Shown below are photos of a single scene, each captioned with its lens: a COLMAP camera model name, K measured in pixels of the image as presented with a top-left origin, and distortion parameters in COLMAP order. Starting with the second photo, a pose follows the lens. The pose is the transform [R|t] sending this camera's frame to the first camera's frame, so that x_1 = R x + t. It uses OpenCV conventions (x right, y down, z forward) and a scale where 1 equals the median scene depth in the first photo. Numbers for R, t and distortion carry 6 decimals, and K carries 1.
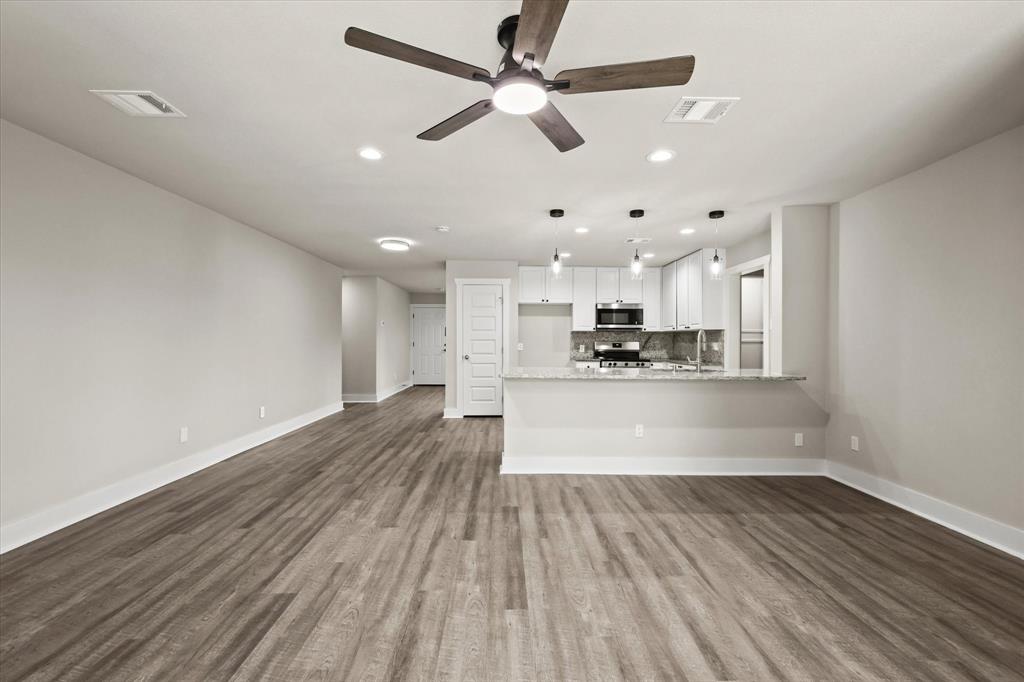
lens RADIAL K [[446.7, 0, 510.5], [0, 446.7, 336.3], [0, 0, 1]] dist [0.001204, 0.000515]
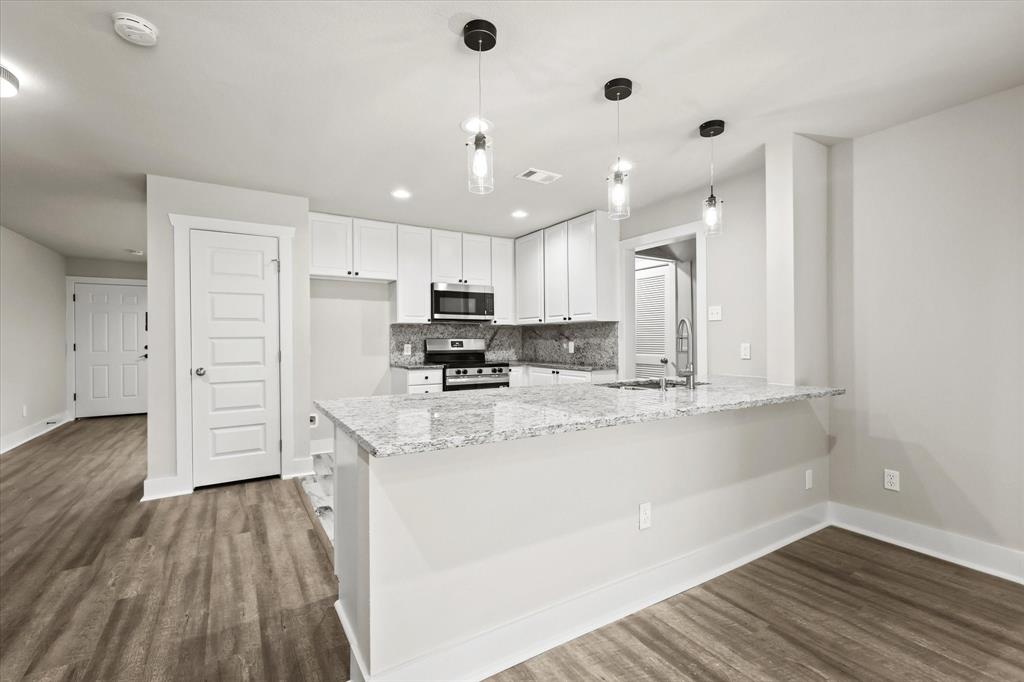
lens RADIAL K [[446.7, 0, 512.0], [0, 446.7, 338.5], [0, 0, 1]] dist [0.001204, 0.000515]
pose [[0.857705, -0.007997, 0.514080, -0.077589], [0.002981, 0.999940, 0.010581, 0.006198], [-0.514133, -0.007543, 0.857677, 0.533294]]
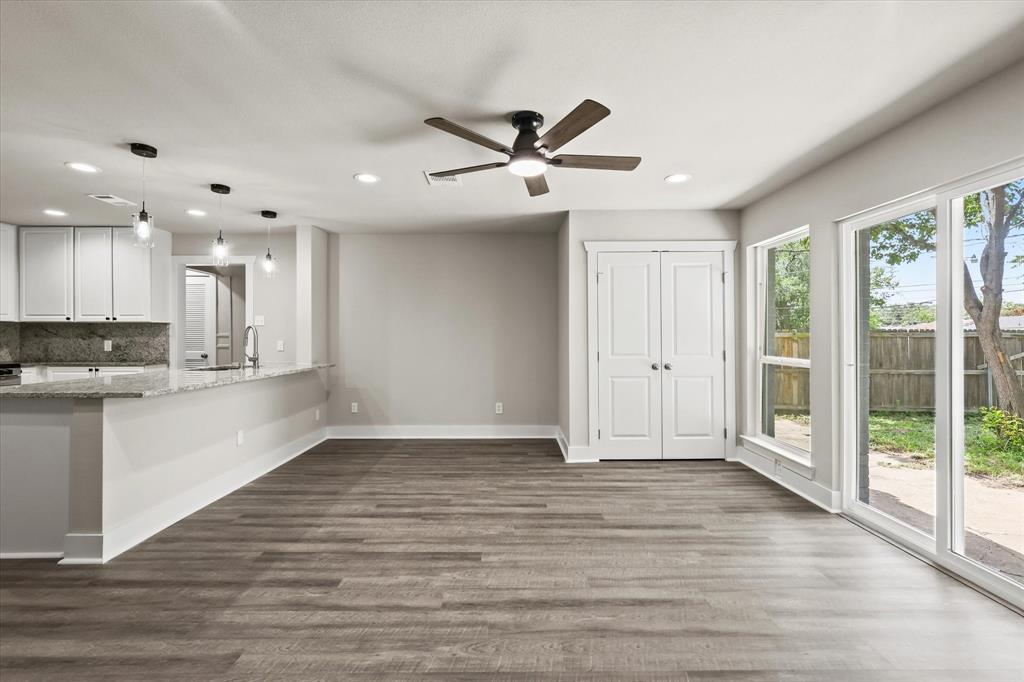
lens RADIAL K [[446.7, 0, 511.1], [0, 446.7, 333.4], [0, 0, 1]] dist [0.001204, 0.000515]
pose [[0.006592, 0.000325, 0.999978, -0.496464], [-0.012315, 0.999924, -0.000243, -0.003279], [-0.999902, -0.012314, 0.006595, 0.371699]]
